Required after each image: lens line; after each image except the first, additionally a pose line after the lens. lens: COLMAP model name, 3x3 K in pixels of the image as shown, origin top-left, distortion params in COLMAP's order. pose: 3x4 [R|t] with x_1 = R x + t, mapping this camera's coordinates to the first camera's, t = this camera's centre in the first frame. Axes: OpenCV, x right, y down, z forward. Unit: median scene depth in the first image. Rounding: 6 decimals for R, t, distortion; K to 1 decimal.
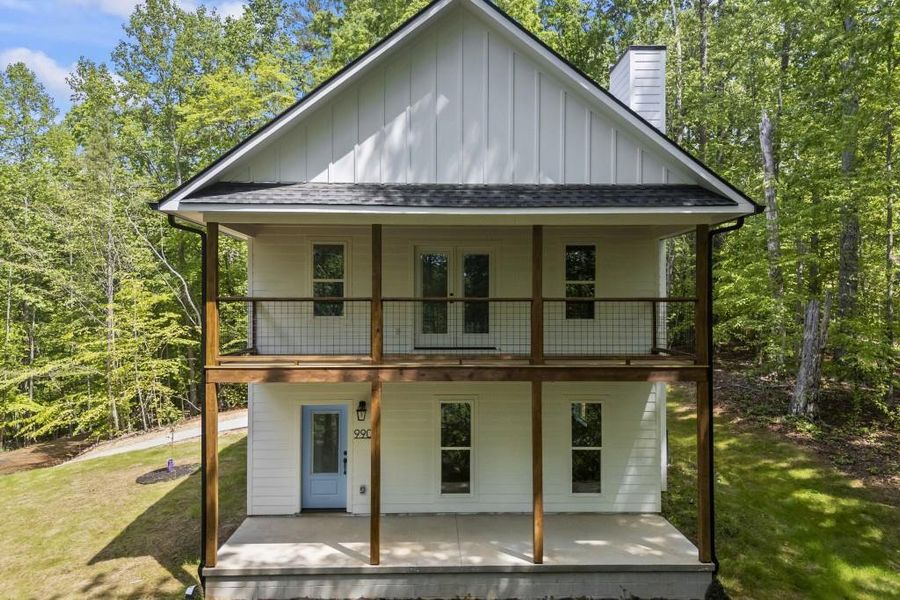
lens RADIAL K [[674.5, 0, 450.0], [0, 674.5, 300.0], [0, 0, 1]] dist [0.039877, -0.004767]
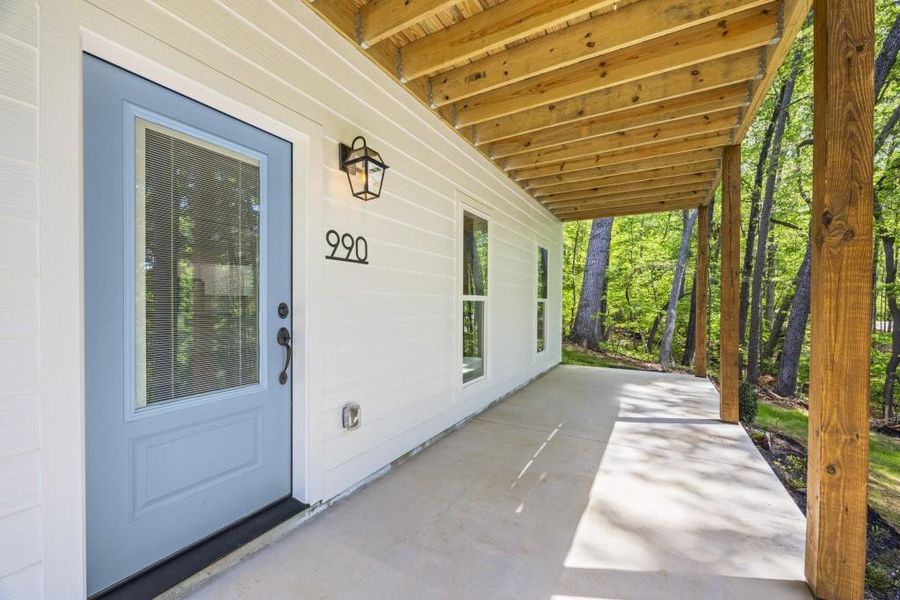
lens RADIAL K [[360.3, 0, 453.0], [0, 360.3, 303.4], [0, 0, 1]] dist [0.000458, 0.000353]
pose [[0.524624, 0.003900, 0.851325, -0.284442], [0.000390, 0.999988, -0.004821, 0.256632], [-0.851334, 0.002861, 0.524616, 0.981573]]
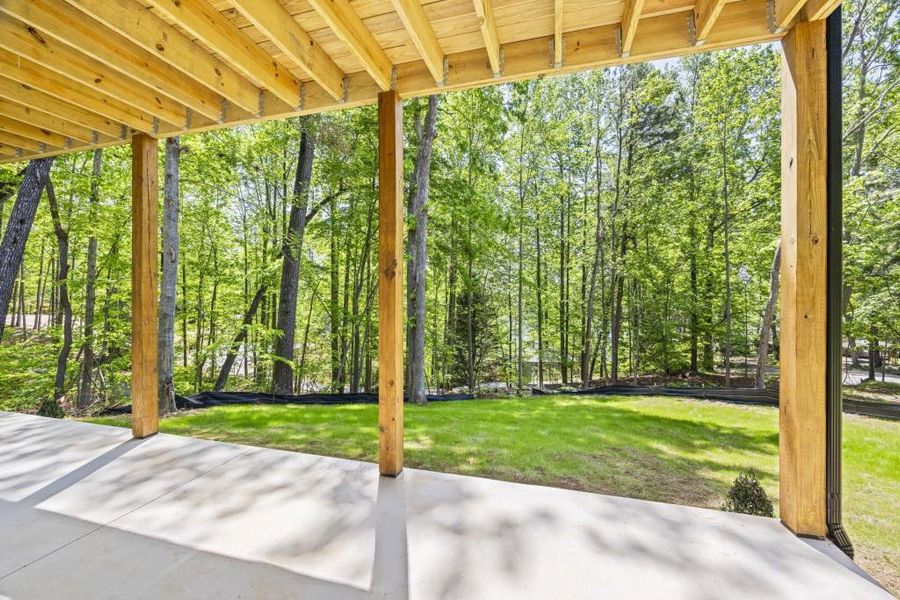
lens RADIAL K [[356.8, 0, 455.3], [0, 356.8, 295.3], [0, 0, 1]] dist [-0.000002, 0.000043]
pose [[-0.952103, 0.003700, 0.305757, -0.207088], [0.003155, 0.999992, -0.002278, 0.245657], [-0.305763, -0.001204, -0.952107, 1.149130]]
